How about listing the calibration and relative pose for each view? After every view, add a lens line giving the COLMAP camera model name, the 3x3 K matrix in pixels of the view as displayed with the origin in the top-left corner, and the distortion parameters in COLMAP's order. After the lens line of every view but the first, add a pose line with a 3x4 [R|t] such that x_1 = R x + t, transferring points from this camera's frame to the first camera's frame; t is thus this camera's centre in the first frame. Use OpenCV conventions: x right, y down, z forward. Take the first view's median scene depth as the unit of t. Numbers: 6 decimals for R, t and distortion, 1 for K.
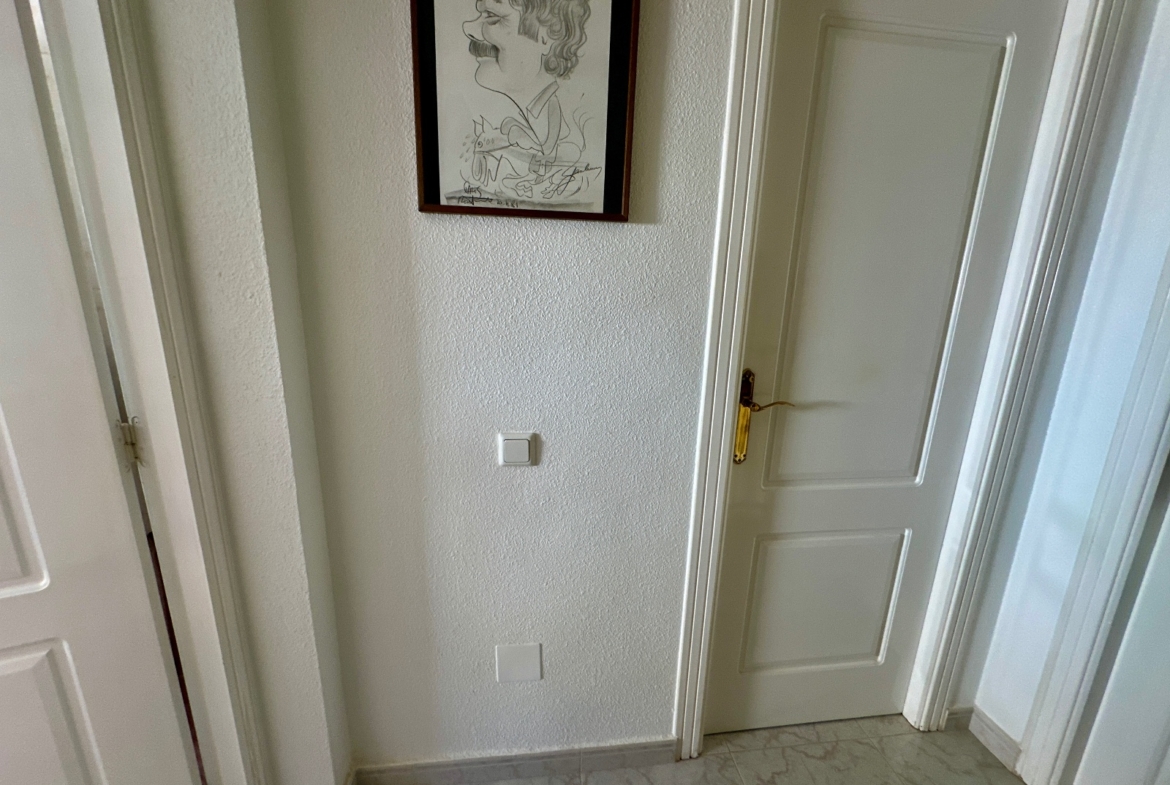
lens RADIAL K [[455.1, 0, 585.0], [0, 455.1, 392.5], [0, 0, 1]] dist [0.001609, 0.000028]
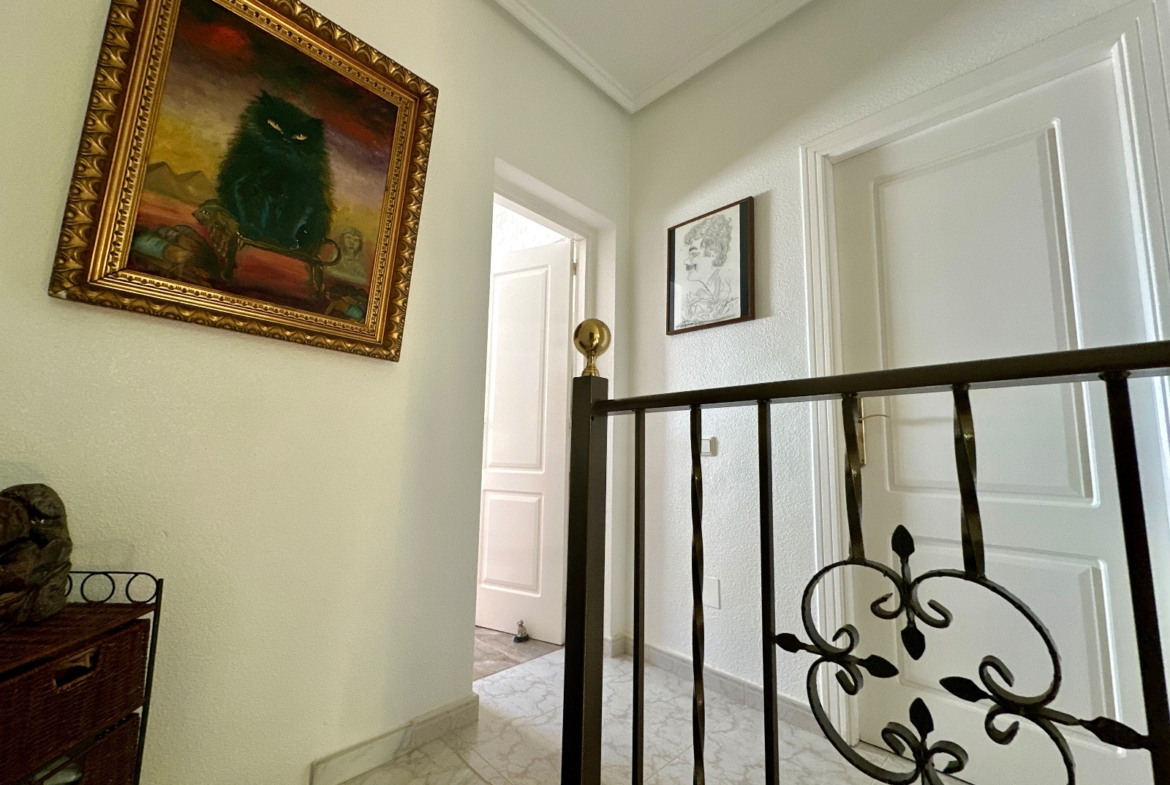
lens RADIAL K [[455.1, 0, 585.0], [0, 455.1, 392.5], [0, 0, 1]] dist [0.001609, 0.000028]
pose [[0.623388, -0.107842, -0.774440, 1.153518], [-0.182791, 0.942900, -0.278438, 0.607435], [0.760246, 0.315136, 0.568080, -0.551613]]
